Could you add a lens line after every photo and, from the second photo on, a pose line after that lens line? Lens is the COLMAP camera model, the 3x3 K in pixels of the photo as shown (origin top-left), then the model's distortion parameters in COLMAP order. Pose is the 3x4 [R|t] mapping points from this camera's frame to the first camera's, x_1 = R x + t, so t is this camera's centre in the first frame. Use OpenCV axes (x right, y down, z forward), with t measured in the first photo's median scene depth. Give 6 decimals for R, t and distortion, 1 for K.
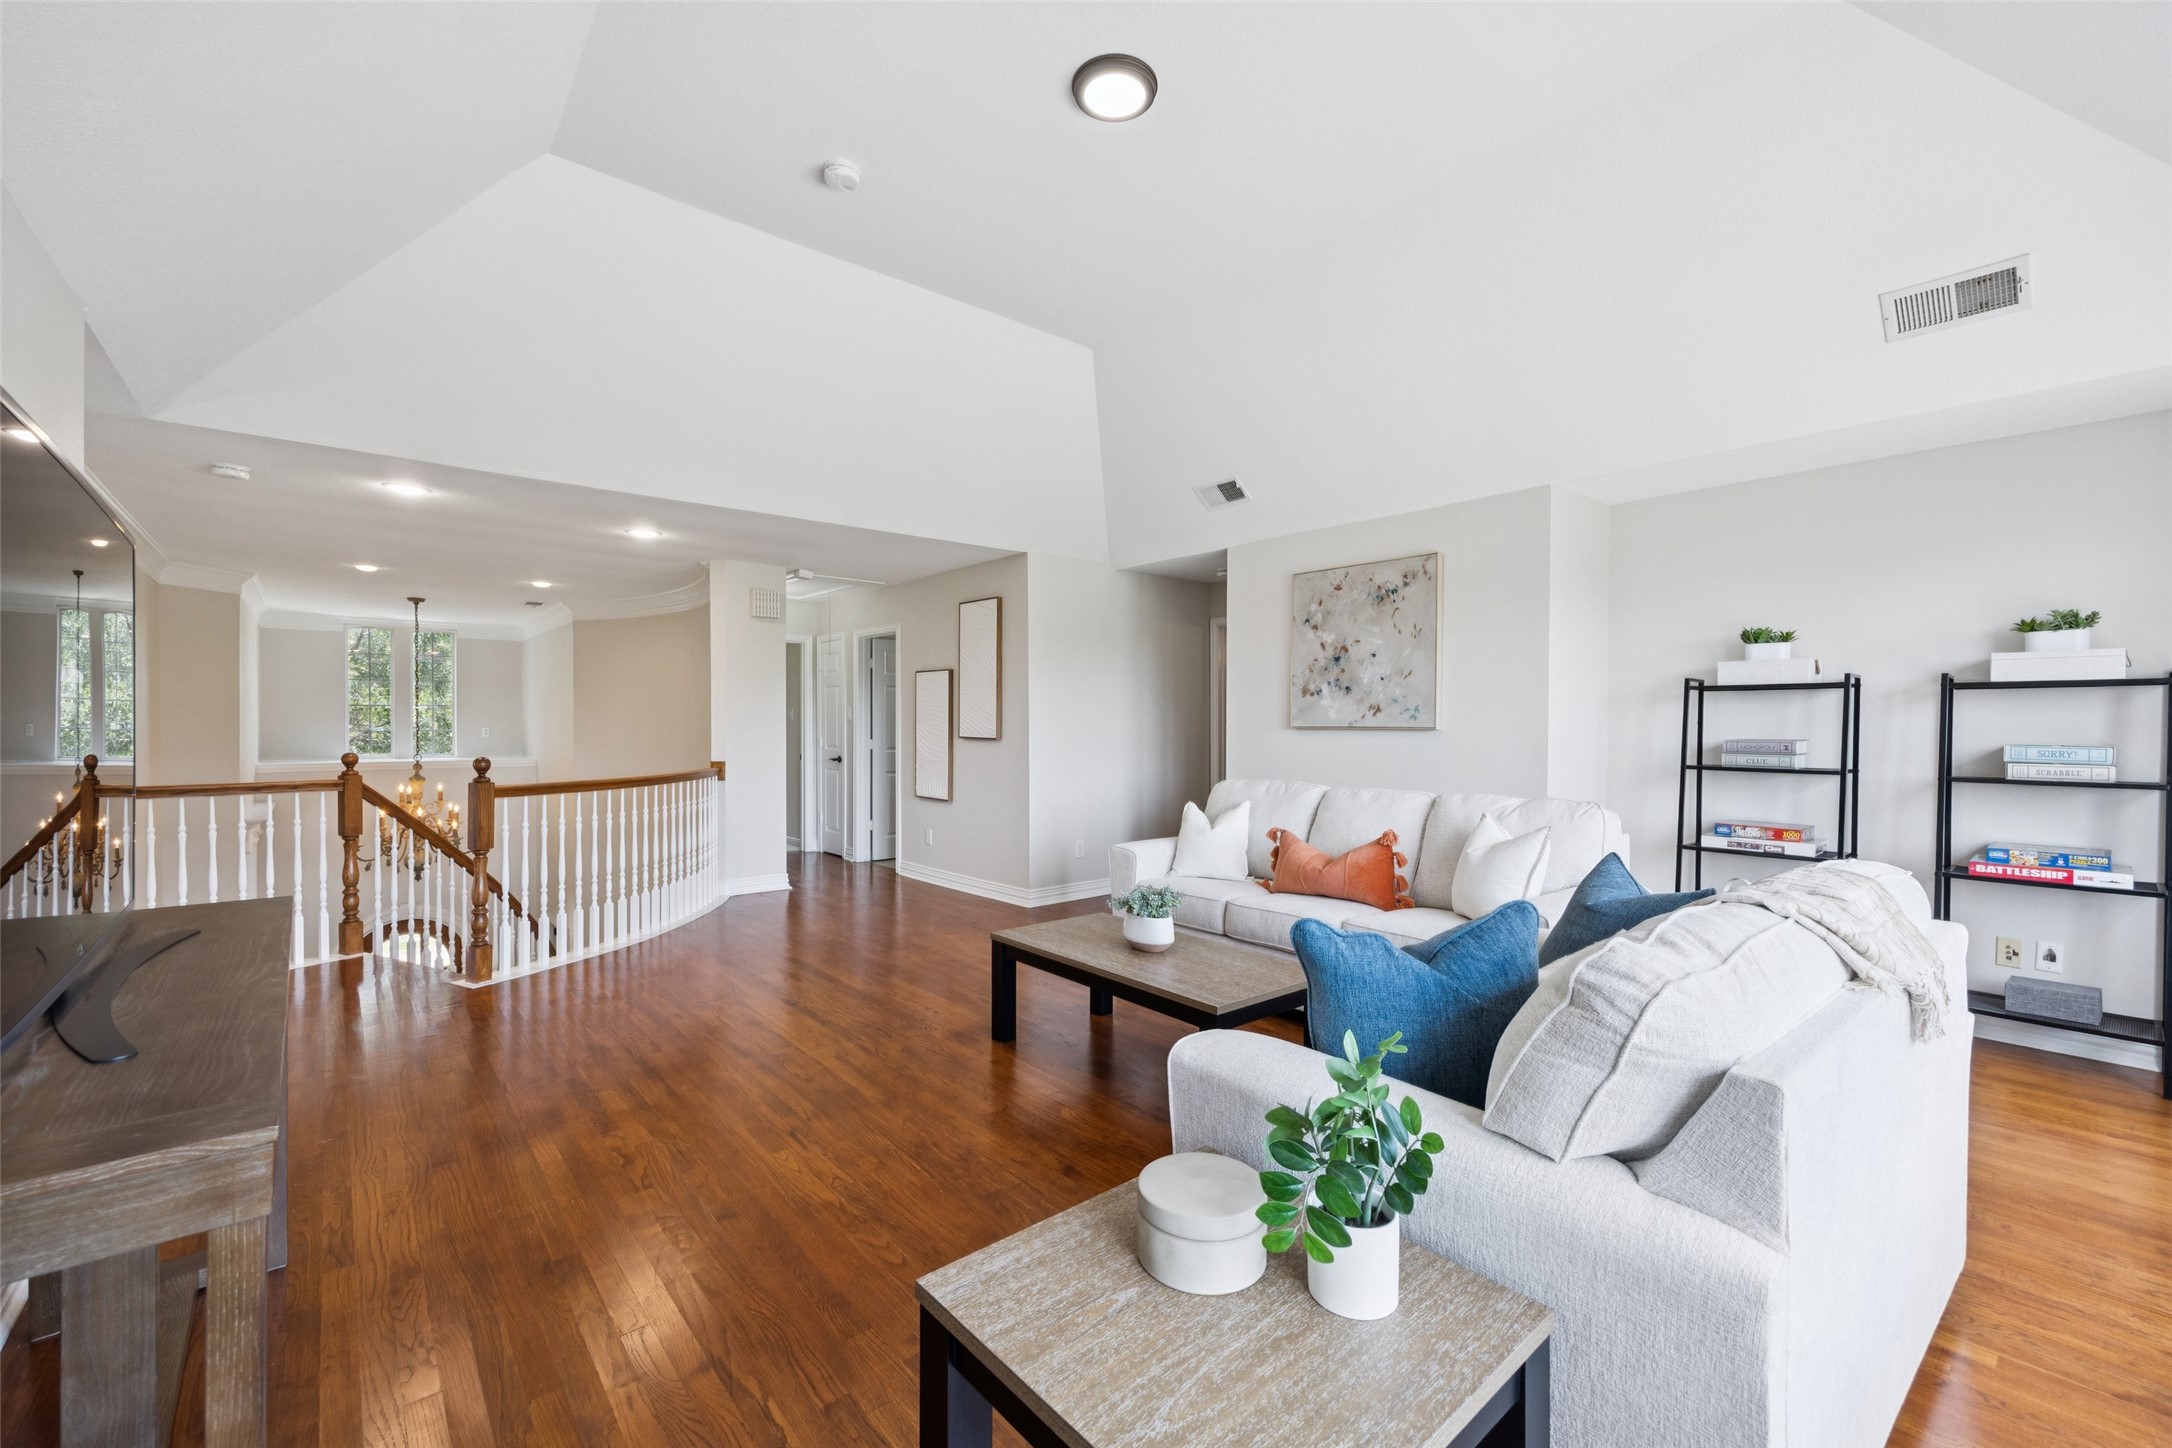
lens RADIAL K [[880.4, 0, 1085.6], [0, 880.4, 734.6], [0, 0, 1]] dist [0.012166, -0.000597]
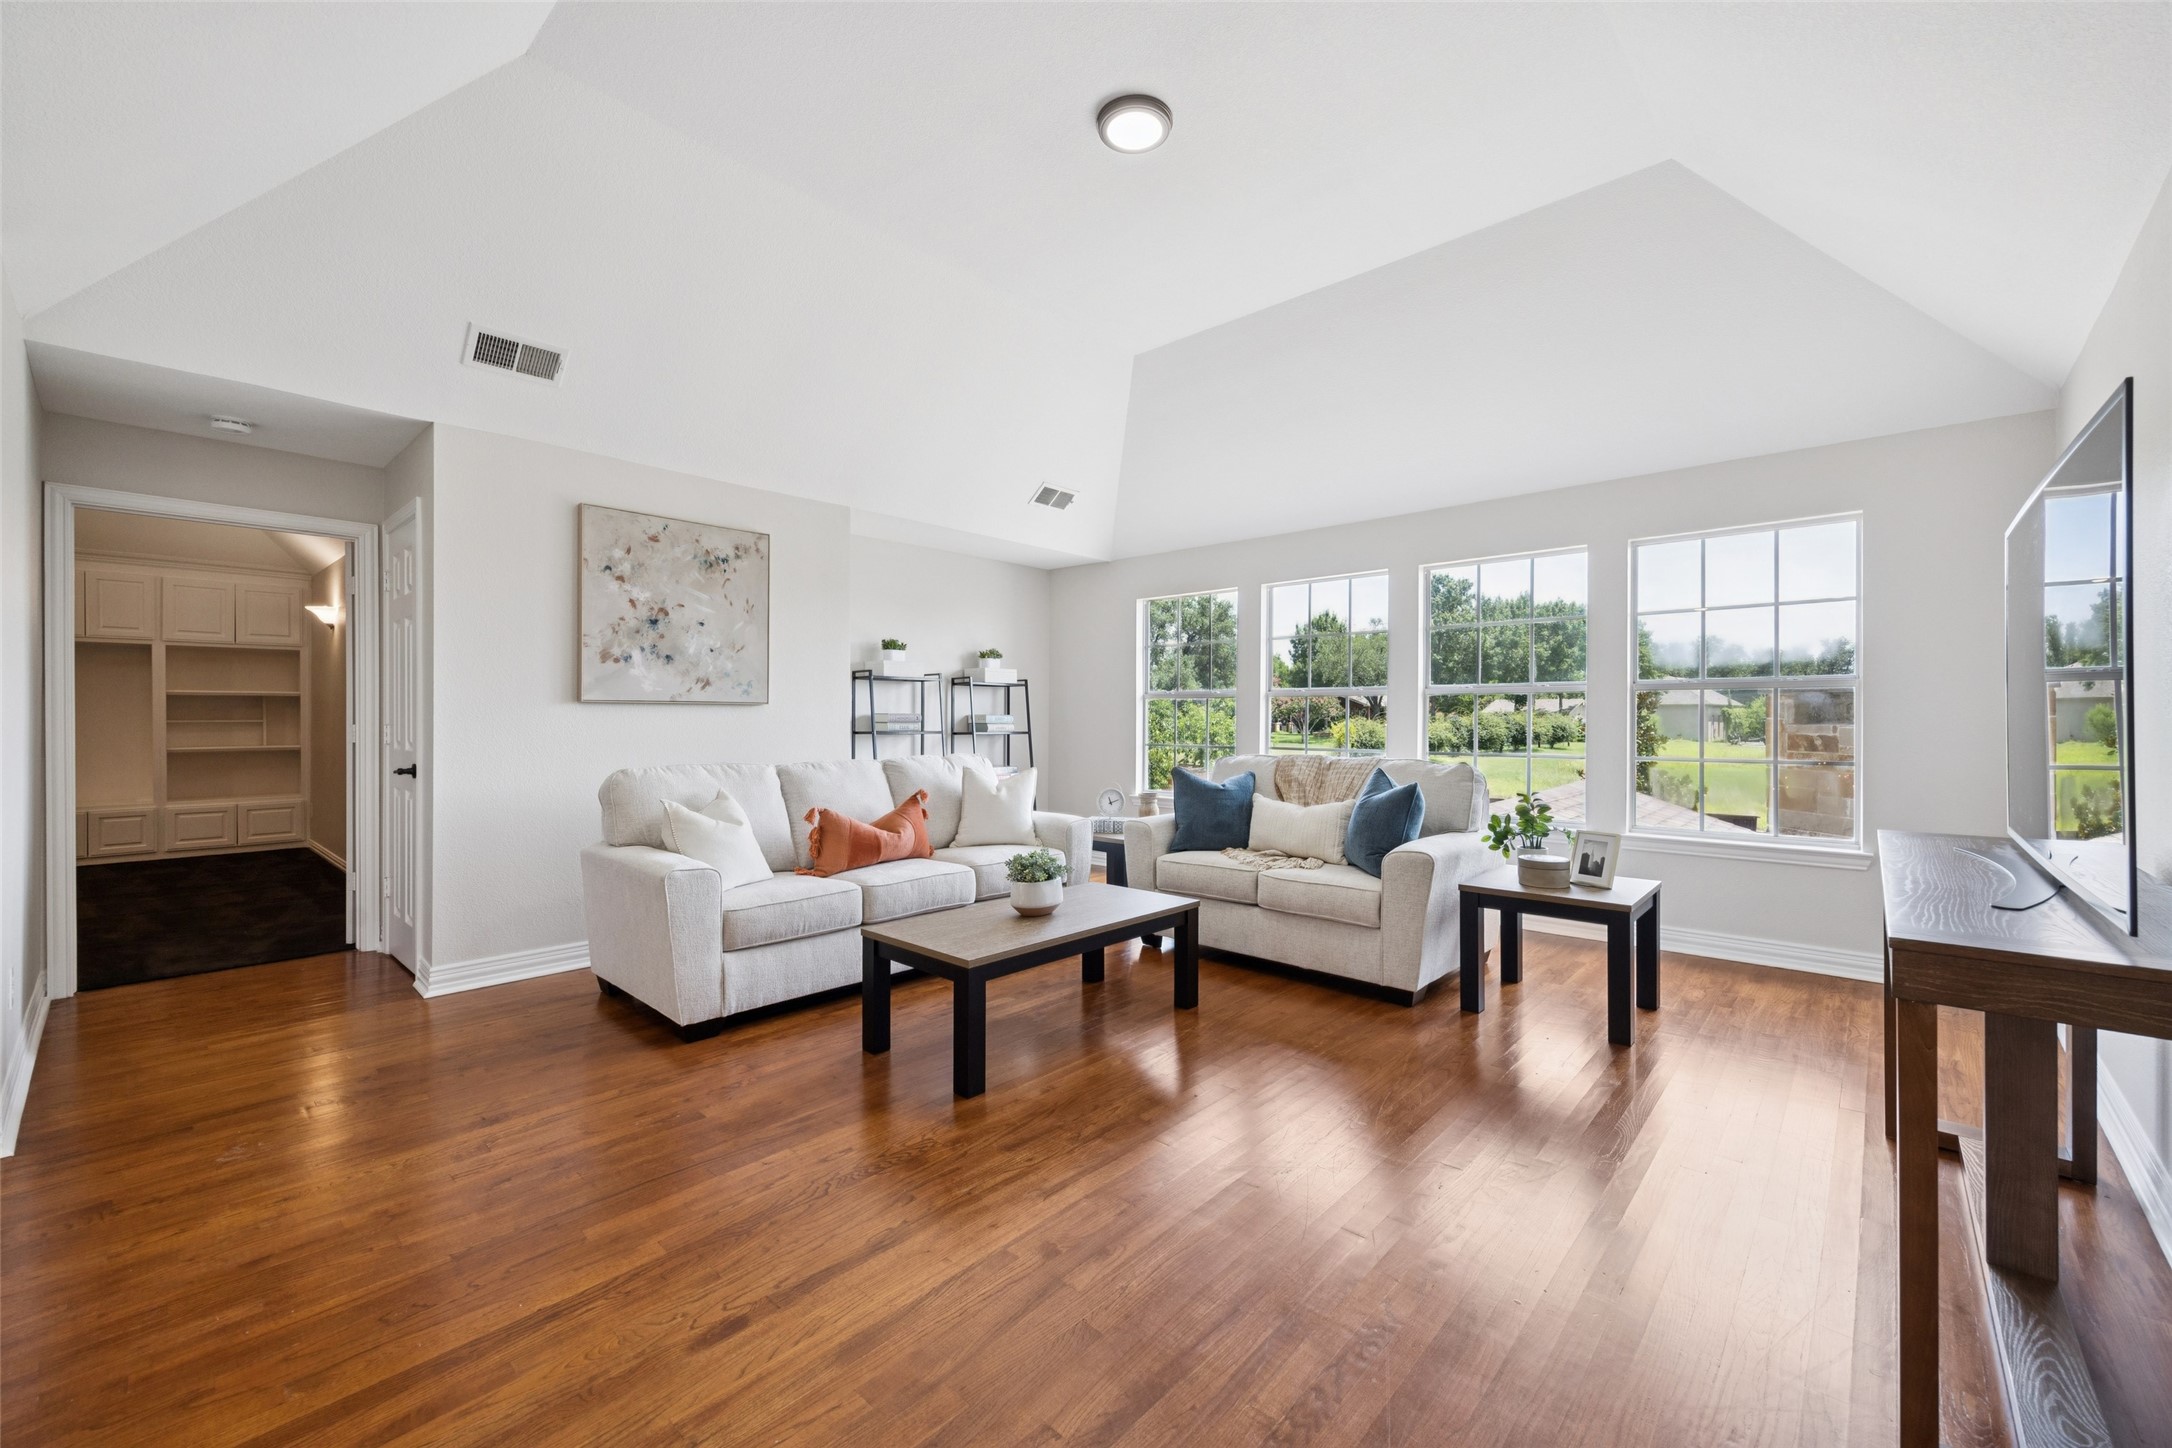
lens RADIAL K [[880.4, 0, 1075.5], [0, 880.4, 713.5], [0, 0, 1]] dist [0.012166, -0.000597]
pose [[-0.124373, 0.002497, 0.992232, -0.640931], [0.010948, 0.999939, -0.001144, 0.009050], [-0.992175, 0.010721, -0.124392, 0.730035]]
